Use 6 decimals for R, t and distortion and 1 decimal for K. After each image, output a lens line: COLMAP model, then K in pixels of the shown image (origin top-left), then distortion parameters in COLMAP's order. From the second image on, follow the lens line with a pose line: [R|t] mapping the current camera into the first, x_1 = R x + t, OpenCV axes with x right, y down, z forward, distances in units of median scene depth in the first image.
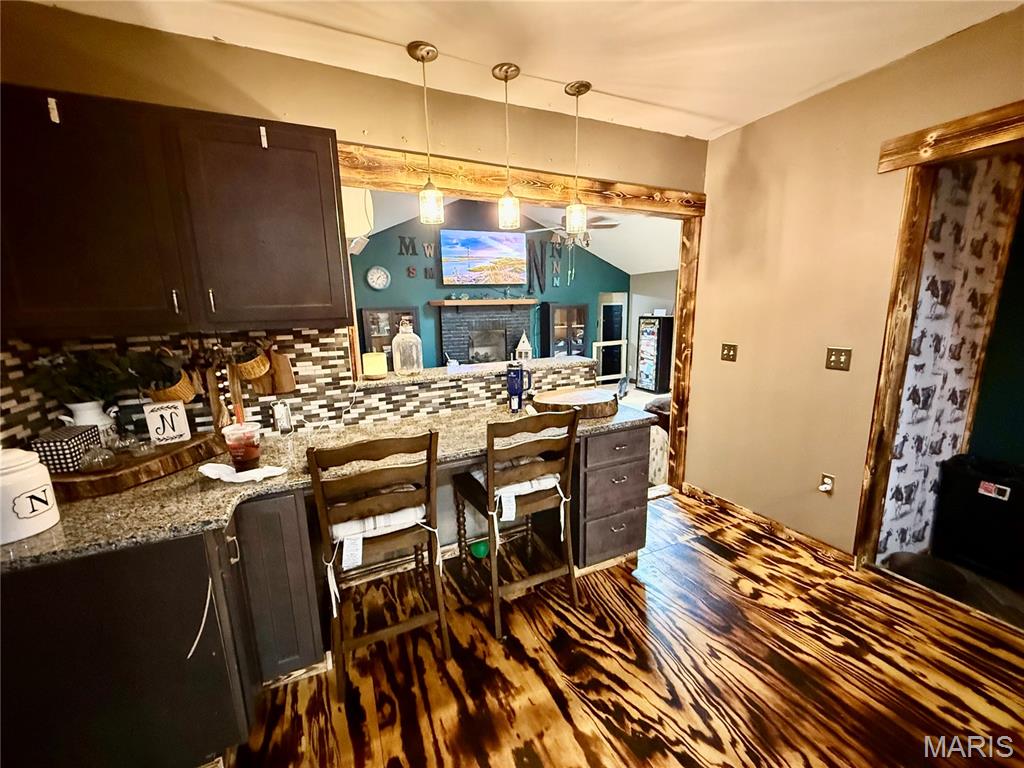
lens RADIAL K [[406.9, 0, 509.1], [0, 406.9, 383.9], [0, 0, 1]] dist [-0.002929, 0.000594]
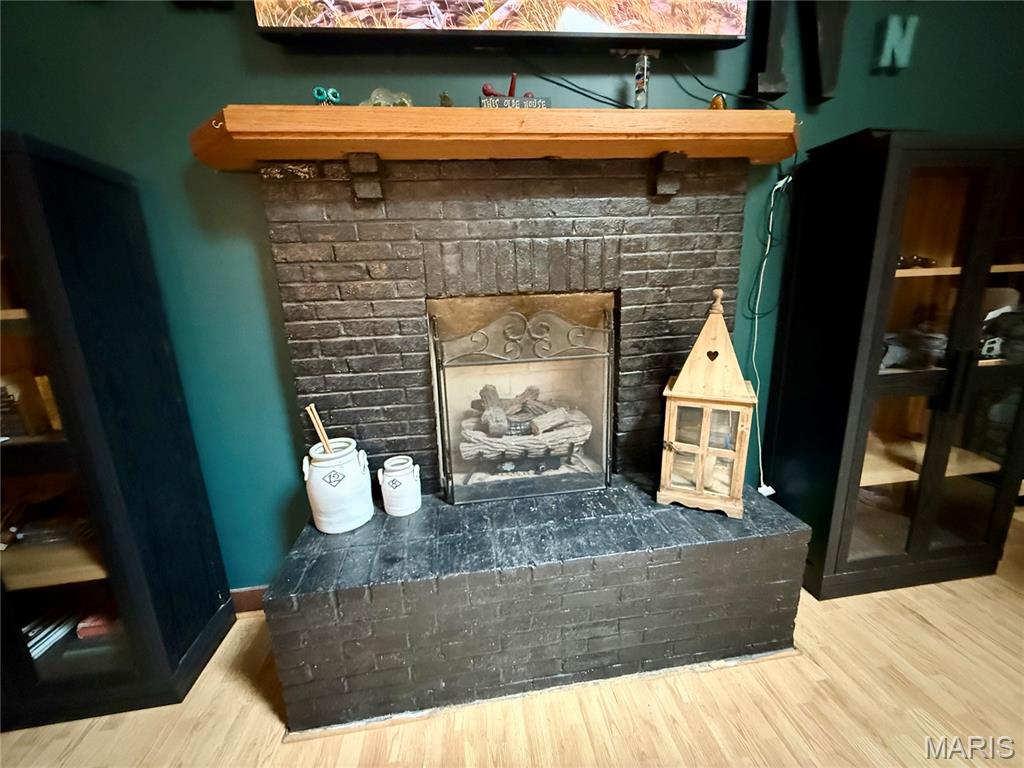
lens RADIAL K [[406.9, 0, 509.1], [0, 406.9, 383.9], [0, 0, 1]] dist [-0.002929, 0.000594]
pose [[0.960355, 0.046415, -0.274887, -0.001499], [-0.033160, 0.998061, 0.052675, -0.095346], [0.276799, -0.041471, 0.960032, 0.784091]]
